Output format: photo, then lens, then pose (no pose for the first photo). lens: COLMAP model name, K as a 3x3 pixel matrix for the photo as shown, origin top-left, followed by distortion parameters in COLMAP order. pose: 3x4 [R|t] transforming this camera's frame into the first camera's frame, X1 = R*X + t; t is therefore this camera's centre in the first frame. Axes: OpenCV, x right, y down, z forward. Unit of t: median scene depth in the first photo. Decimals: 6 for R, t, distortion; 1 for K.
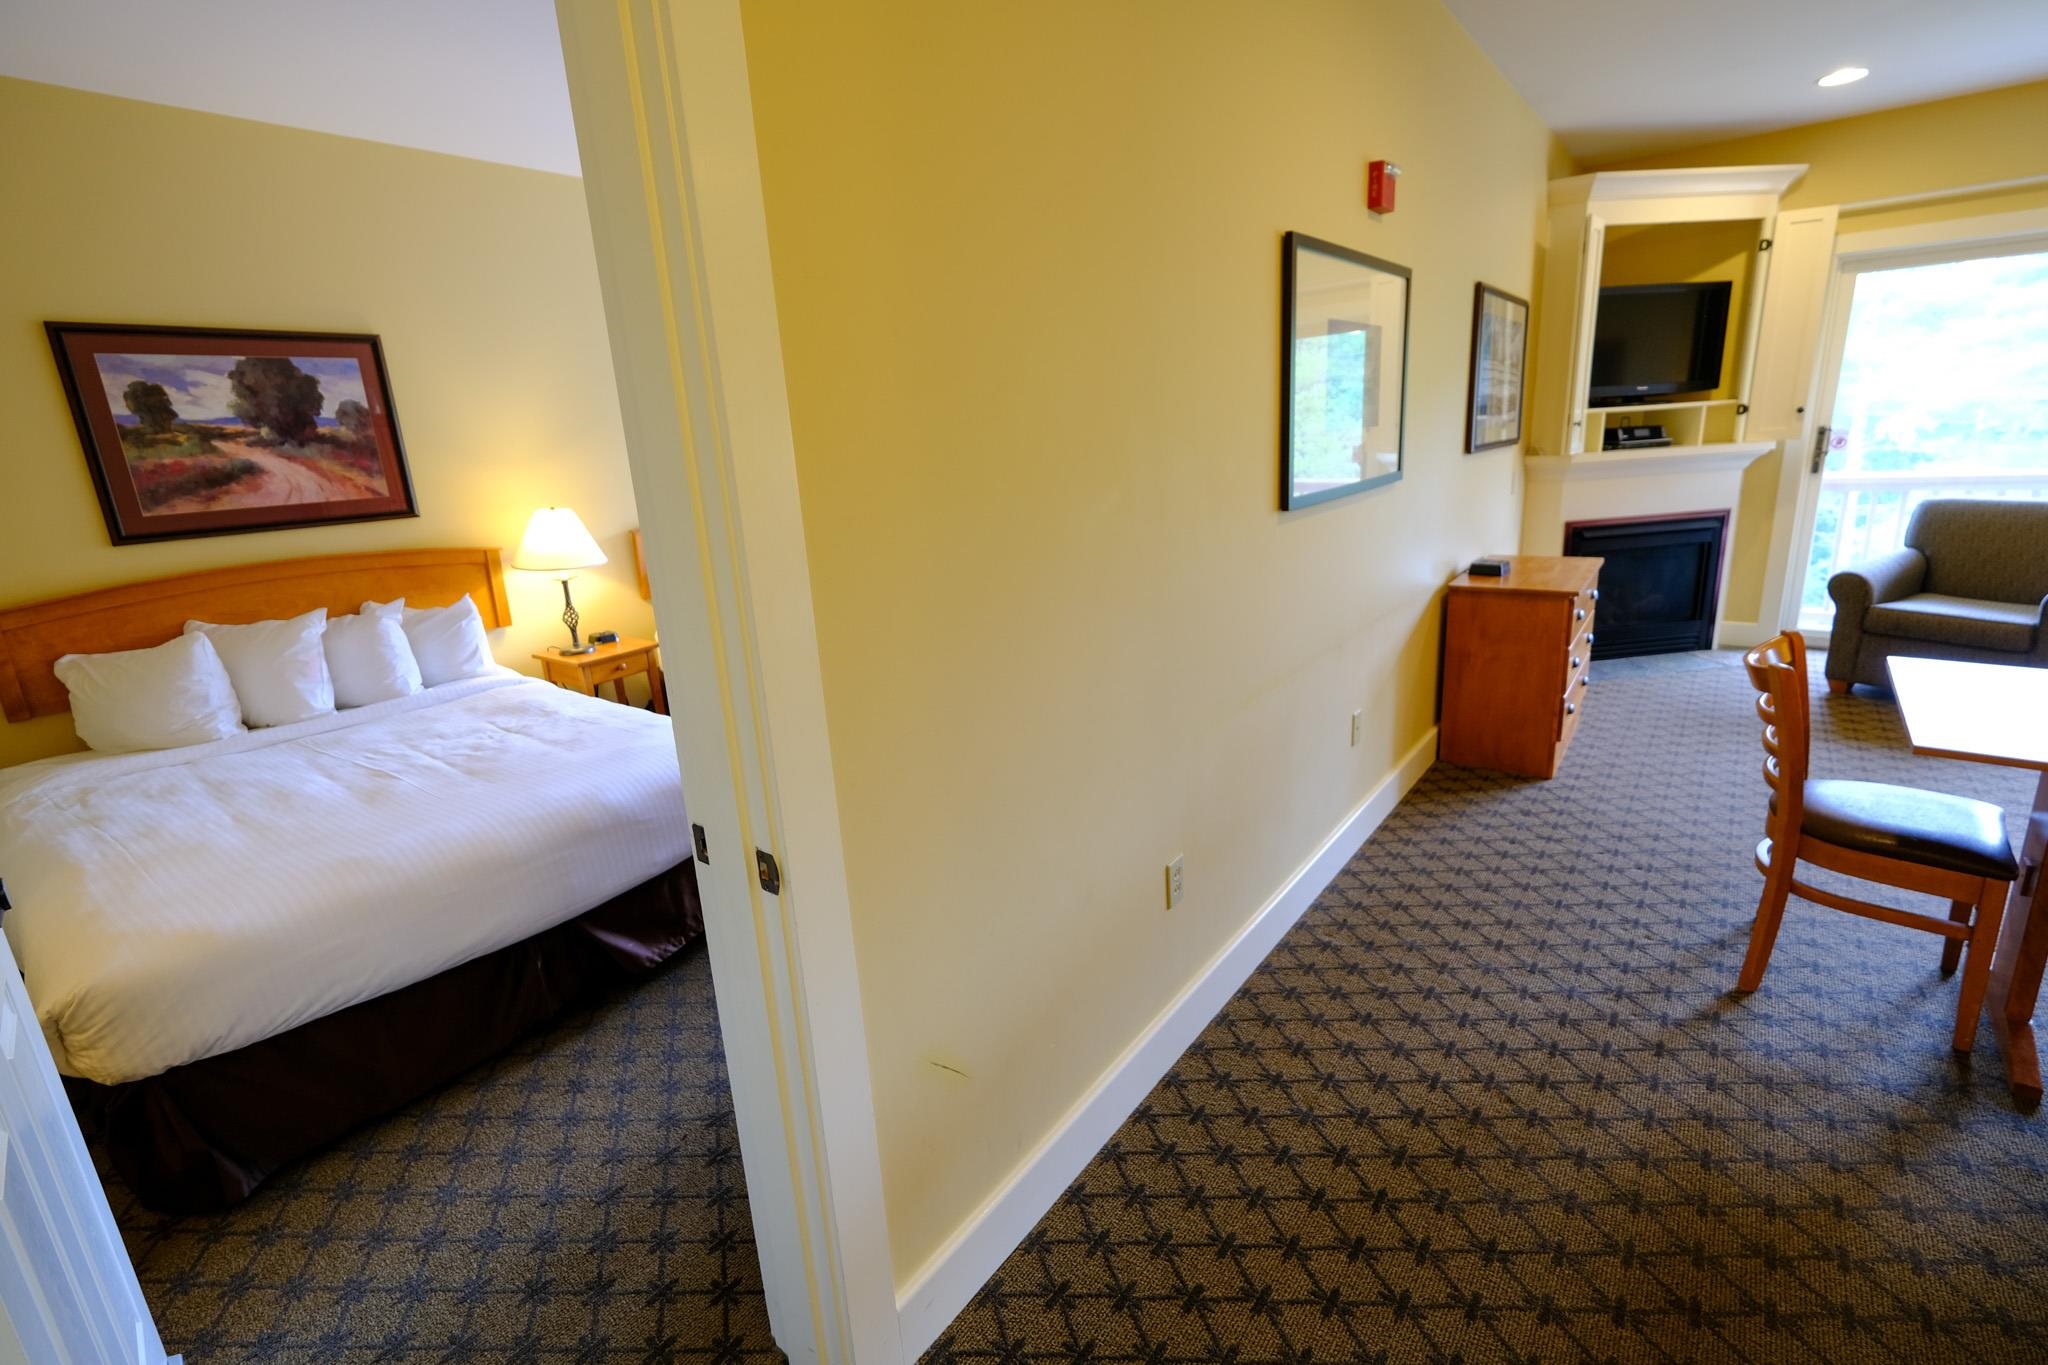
lens RADIAL K [[889.8, 0, 1022.6], [0, 889.8, 655.7], [0, 0, 1]] dist [-0.001524, 0.000368]
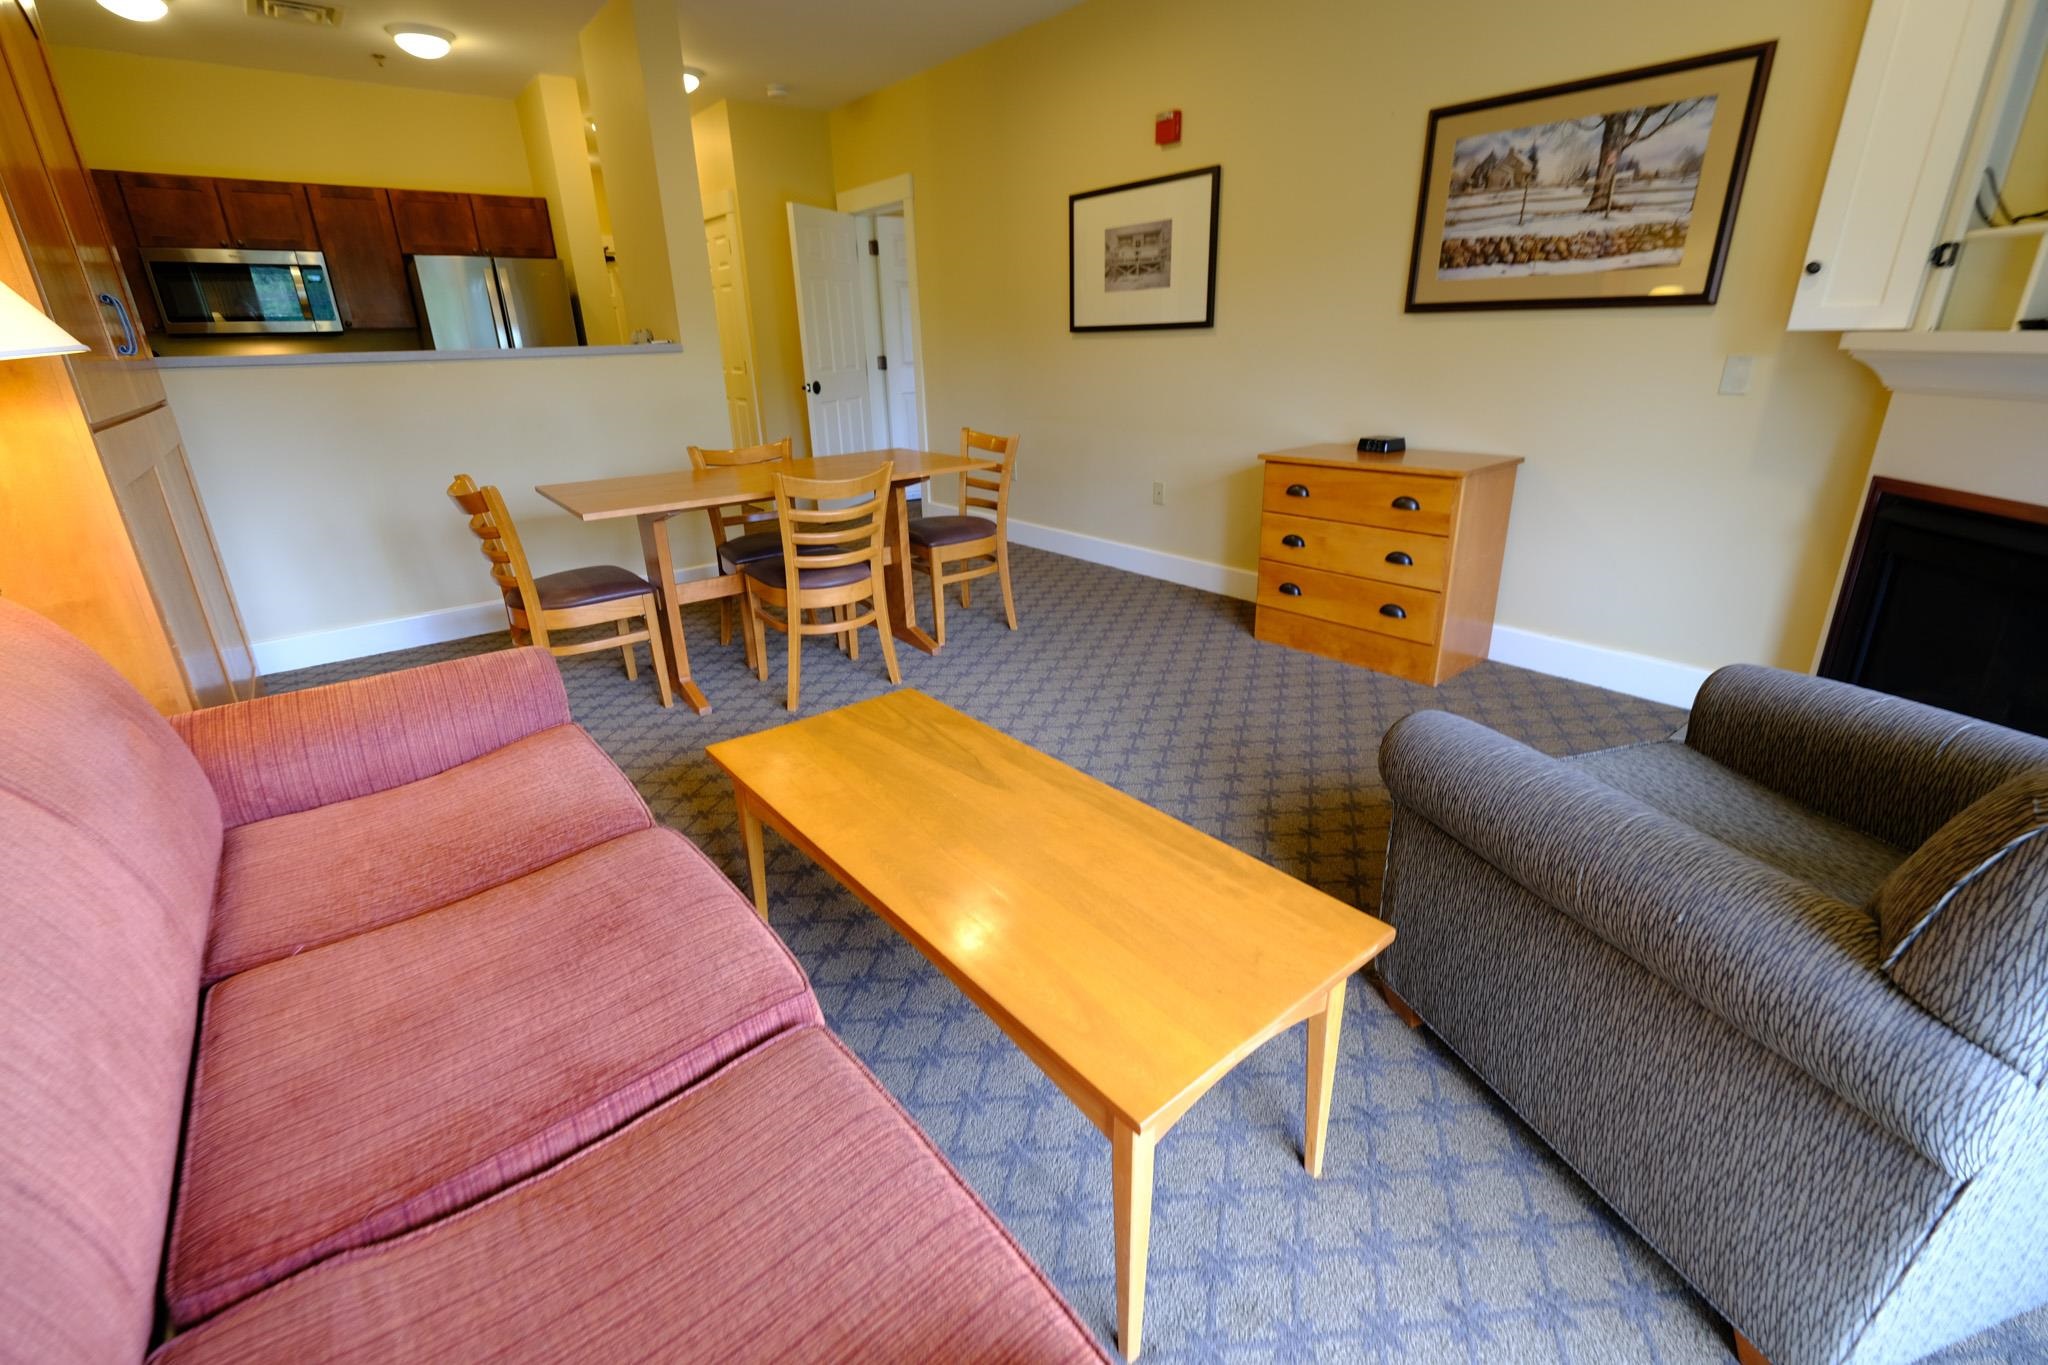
lens RADIAL K [[883.3, 0, 1016.9], [0, 883.3, 655.0], [0, 0, 1]] dist [-0.000591, 0.000010]
pose [[-0.222519, 0.392573, -0.892397, 1.666263], [-0.201166, 0.877160, 0.436031, -0.254124], [0.953948, 0.276545, -0.116212, 0.891551]]
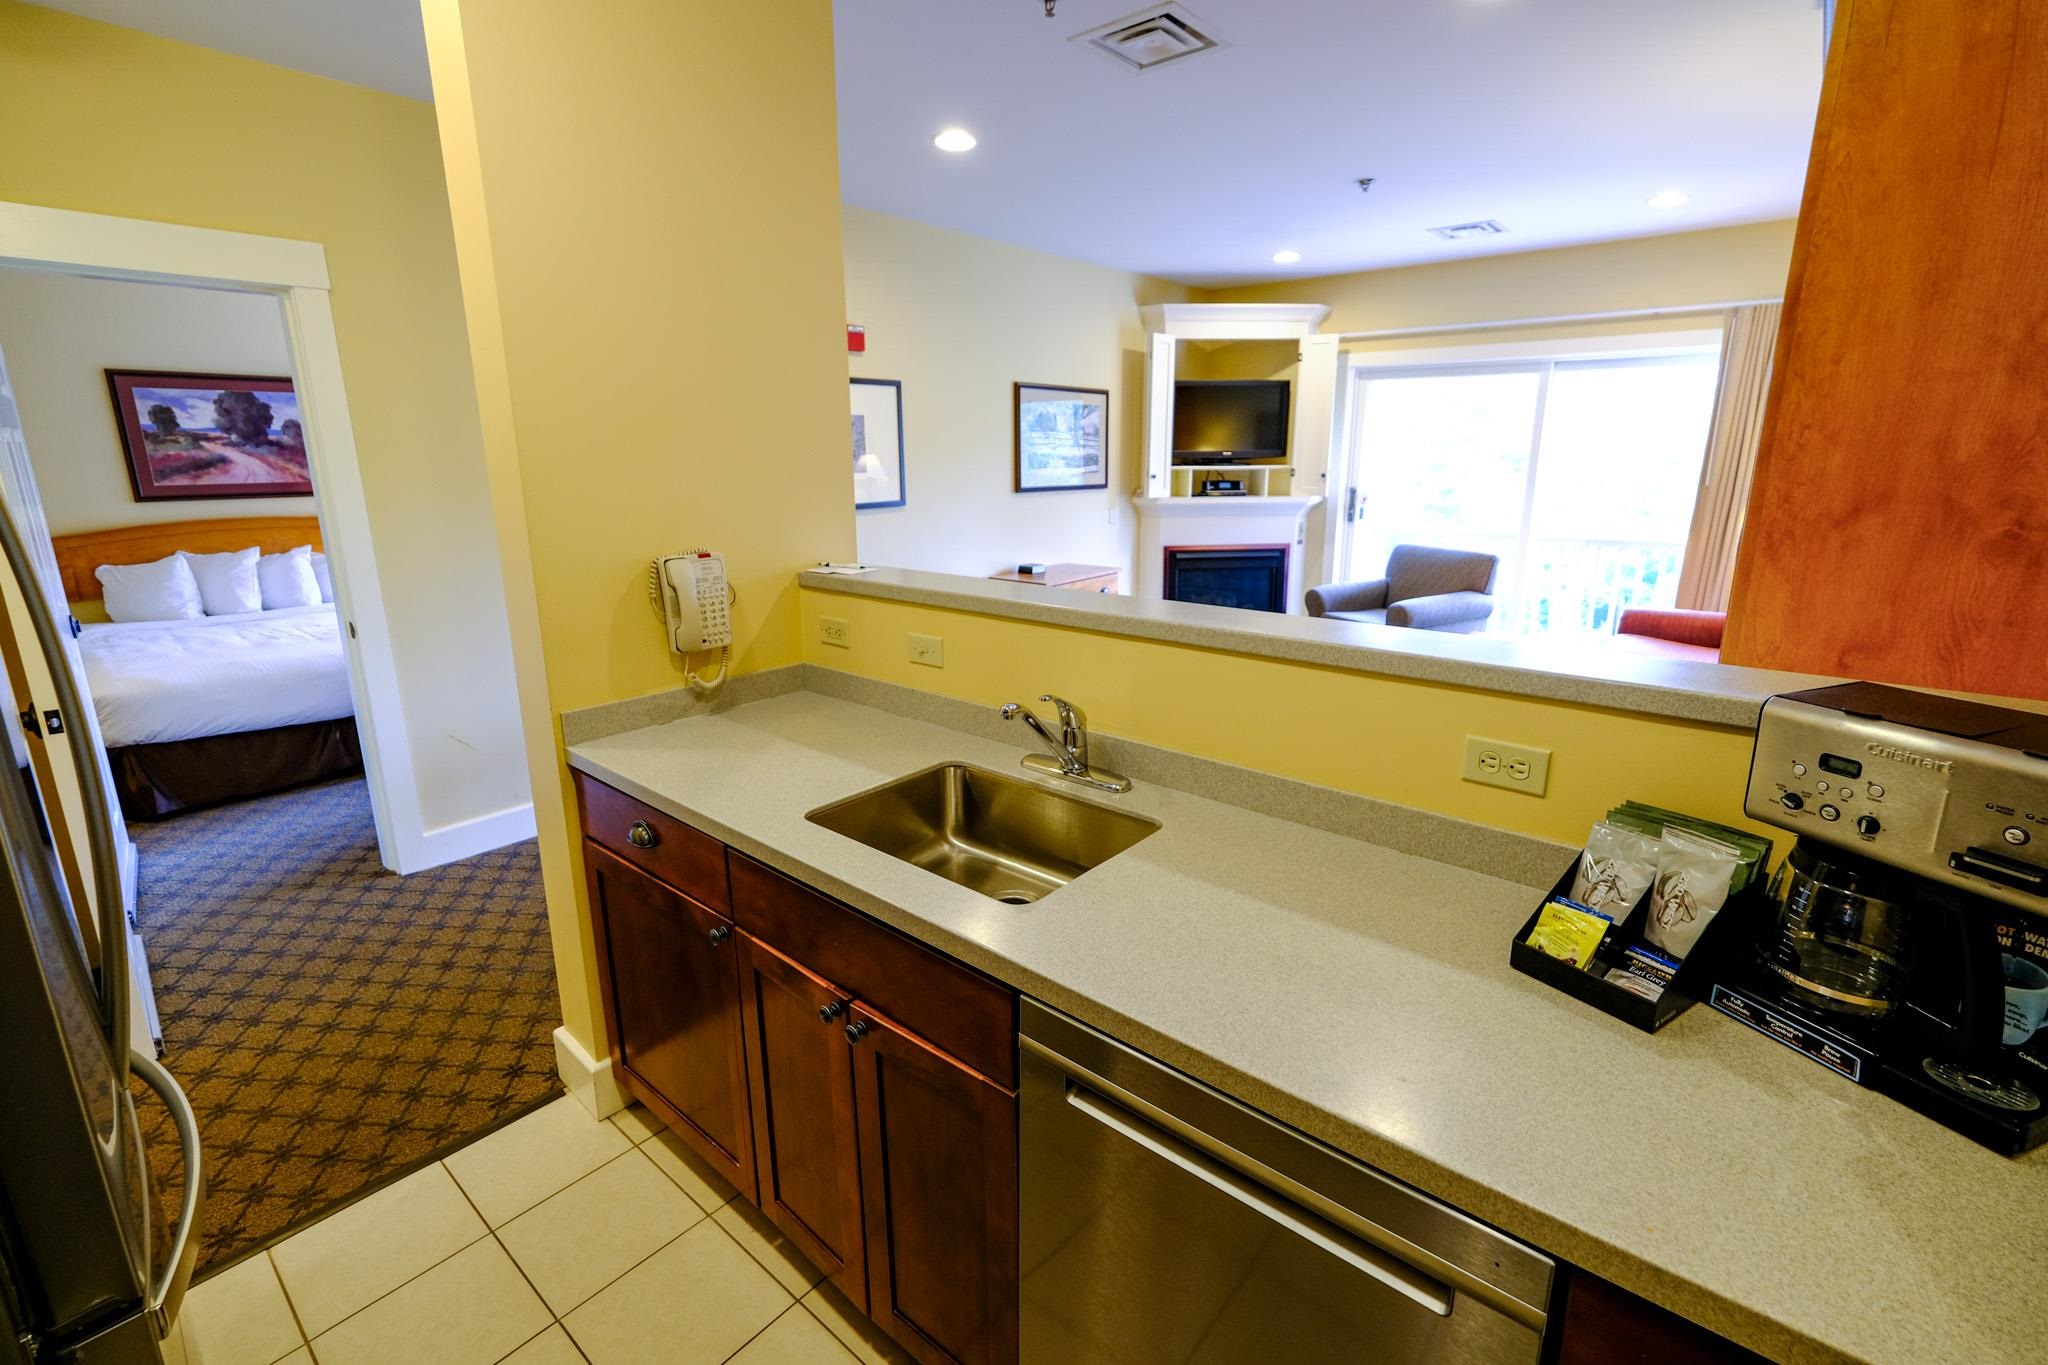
lens RADIAL K [[899.4, 0, 1028.1], [0, 899.4, 661.5], [0, 0, 1]] dist [0.001400, 0.000214]
pose [[0.997899, 0.060130, -0.024107, 0.624277], [-0.060448, 0.998091, -0.012681, 0.083974], [0.023298, 0.014112, 0.999629, -0.570811]]
